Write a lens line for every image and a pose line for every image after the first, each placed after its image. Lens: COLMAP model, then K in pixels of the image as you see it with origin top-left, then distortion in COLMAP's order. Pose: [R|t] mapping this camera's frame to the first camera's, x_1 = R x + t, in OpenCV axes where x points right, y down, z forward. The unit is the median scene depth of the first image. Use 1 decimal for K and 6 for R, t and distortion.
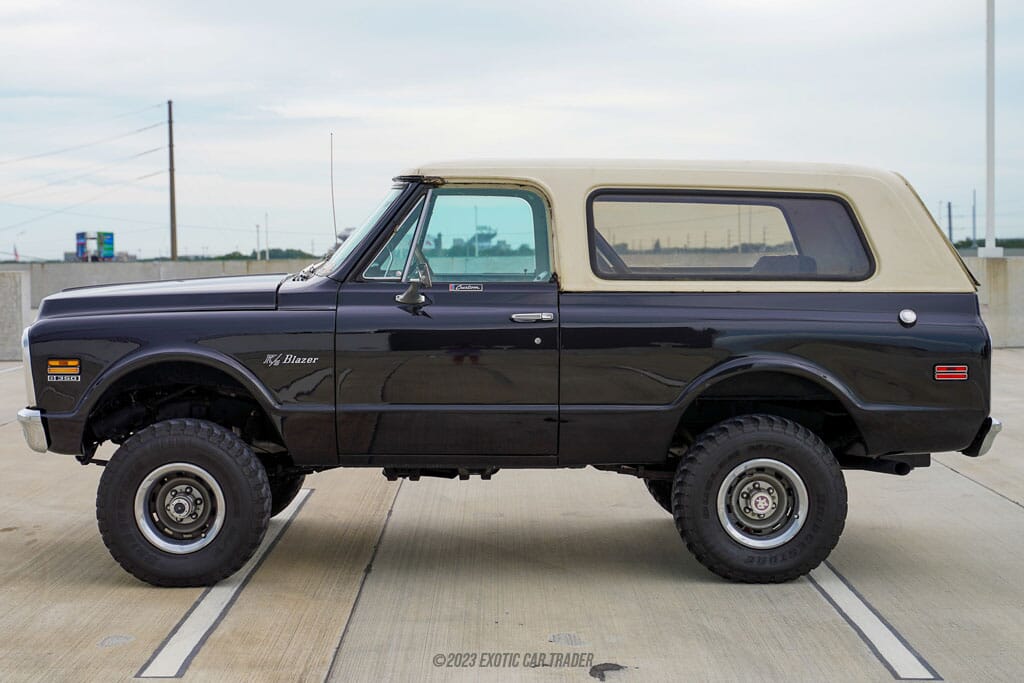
lens RADIAL K [[1713.3, 0, 512.0], [0, 1713.3, 341.5], [0, 0, 1]] dist [-0.050865, 0.047890]
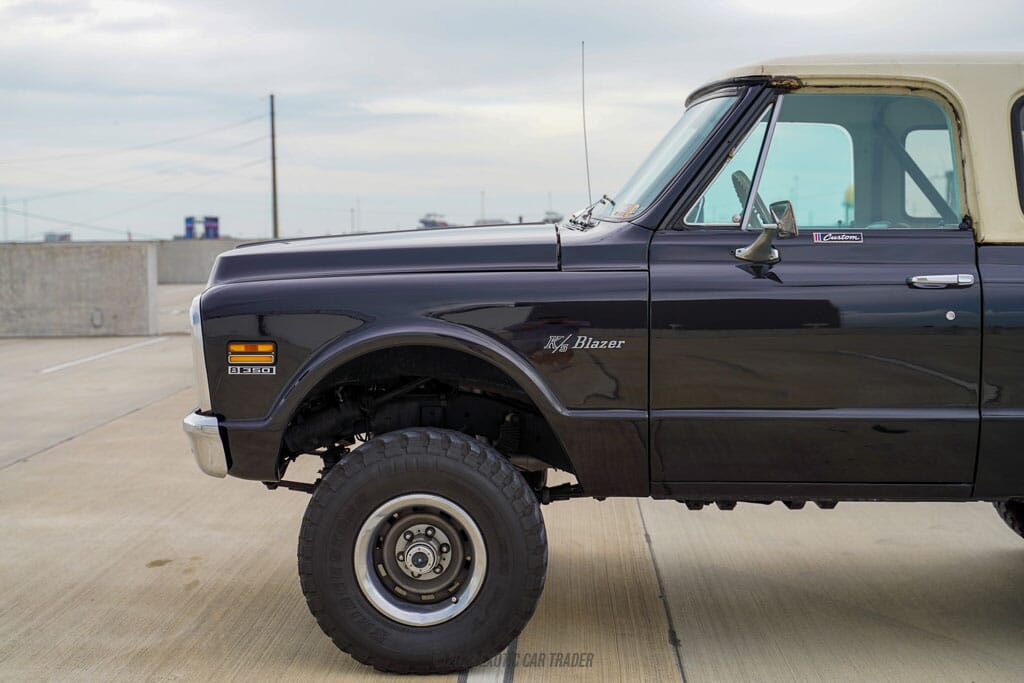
lens RADIAL K [[1527.5, 0, 512.7], [0, 1527.5, 321.0], [0, 0, 1]] dist [-0.017180, 0.013529]
pose [[0.999336, -0.000084, -0.036425, -0.133976], [0.000212, 0.999994, 0.003518, -0.000399], [0.036425, -0.003523, 0.999330, 0.387172]]
